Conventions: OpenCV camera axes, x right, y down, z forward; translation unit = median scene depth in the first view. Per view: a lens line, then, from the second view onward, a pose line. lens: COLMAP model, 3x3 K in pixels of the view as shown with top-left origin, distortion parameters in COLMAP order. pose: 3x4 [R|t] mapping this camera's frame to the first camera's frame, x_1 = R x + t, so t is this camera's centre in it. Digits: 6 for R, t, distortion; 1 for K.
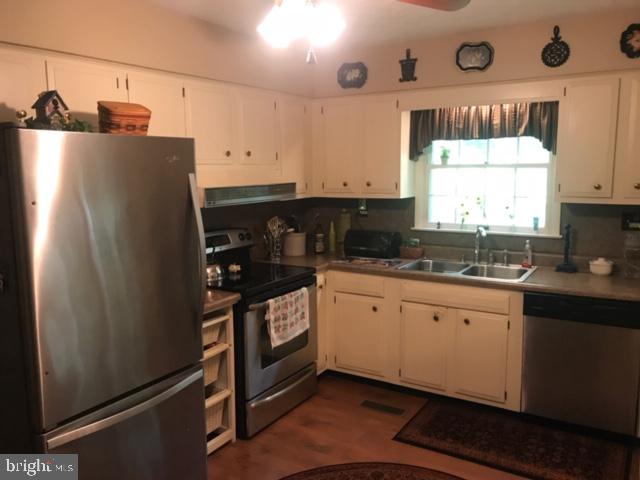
lens RADIAL K [[532.6, 0, 320.5], [0, 532.6, 238.8], [0, 0, 1]] dist [0.025038, -0.008612]
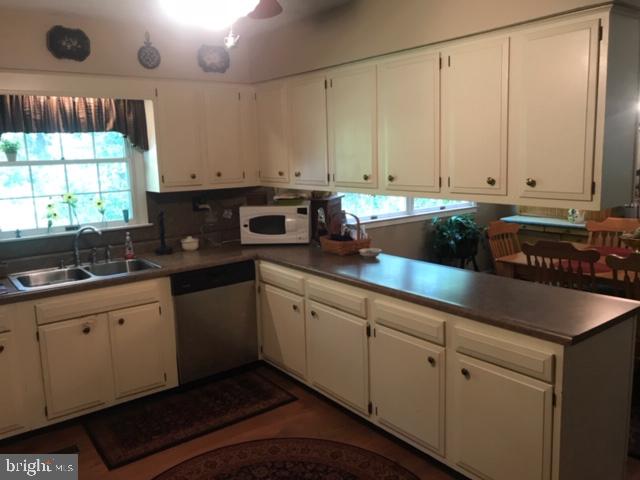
lens RADIAL K [[532.6, 0, 319.5], [0, 532.6, 239.0], [0, 0, 1]] dist [0.025038, -0.008612]
pose [[0.353660, -0.152623, 0.922839, -0.453194], [0.155858, 0.982421, 0.102747, -0.033920], [-0.922298, 0.107494, 0.371230, 0.280685]]
